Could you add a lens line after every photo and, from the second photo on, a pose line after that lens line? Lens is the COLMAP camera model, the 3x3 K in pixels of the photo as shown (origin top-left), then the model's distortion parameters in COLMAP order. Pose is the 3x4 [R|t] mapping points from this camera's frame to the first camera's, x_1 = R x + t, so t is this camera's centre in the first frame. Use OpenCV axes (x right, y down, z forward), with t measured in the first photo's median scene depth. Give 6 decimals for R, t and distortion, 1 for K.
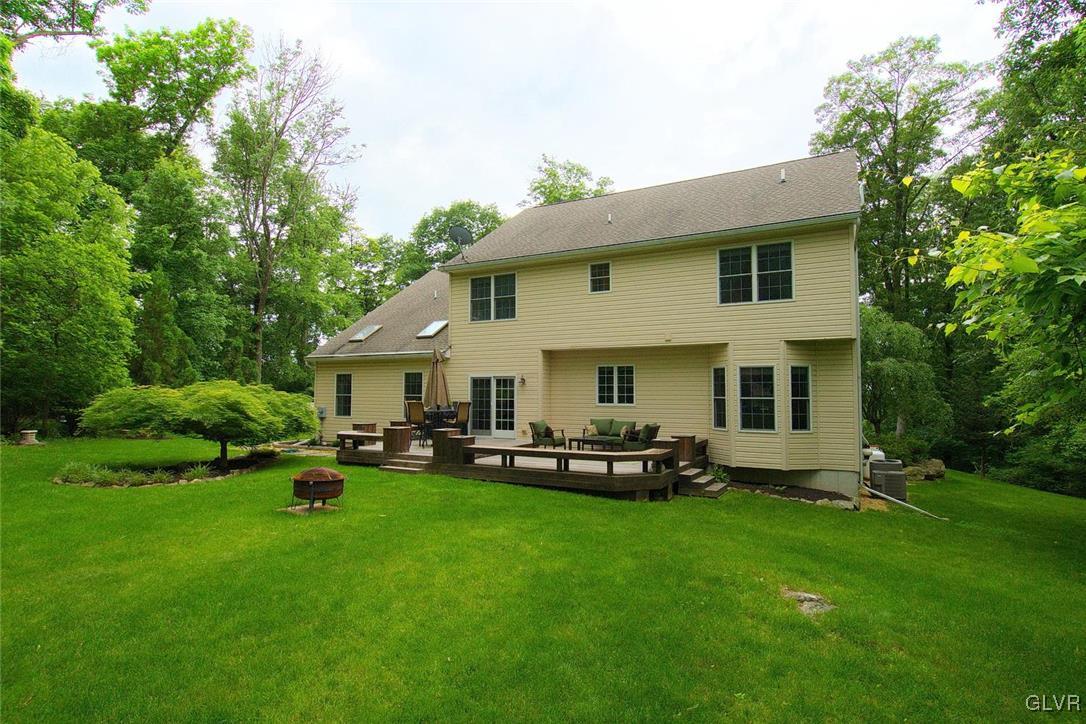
lens RADIAL K [[566.5, 0, 542.4], [0, 566.5, 361.6], [0, 0, 1]] dist [-0.002574, -0.003436]
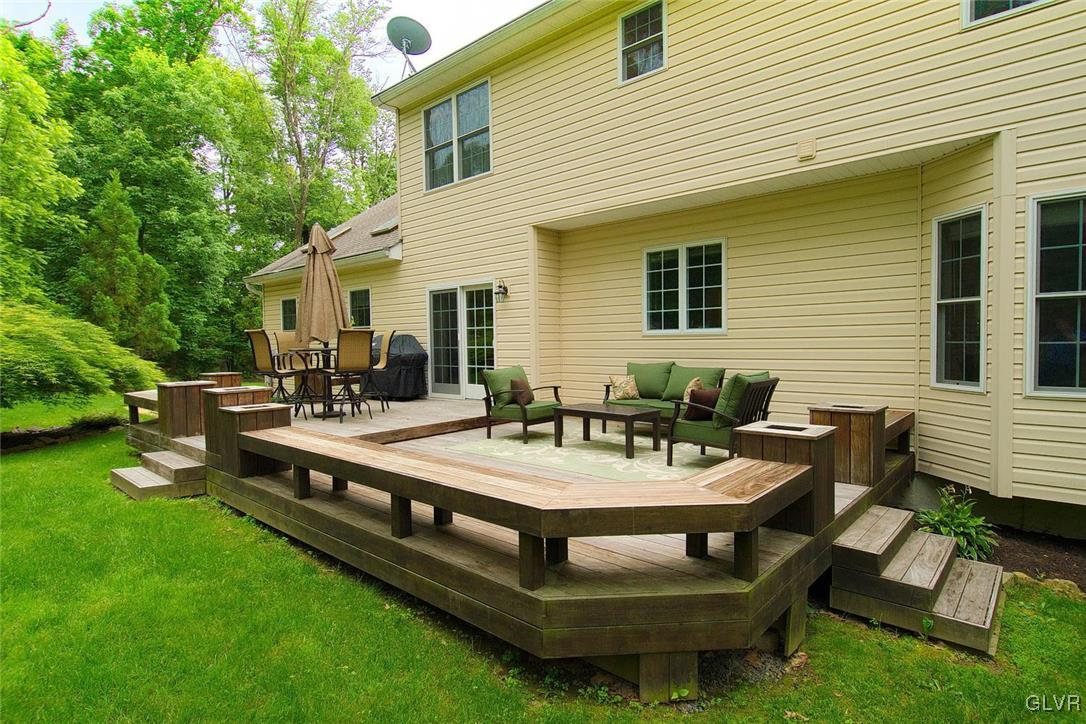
lens RADIAL K [[566.5, 0, 543.6], [0, 566.5, 363.9], [0, 0, 1]] dist [-0.002574, -0.003436]
pose [[0.974556, -0.006953, -0.224036, 0.122289], [0.028763, 0.995135, 0.094233, 0.055693], [0.222290, -0.098280, 0.970015, 0.527699]]
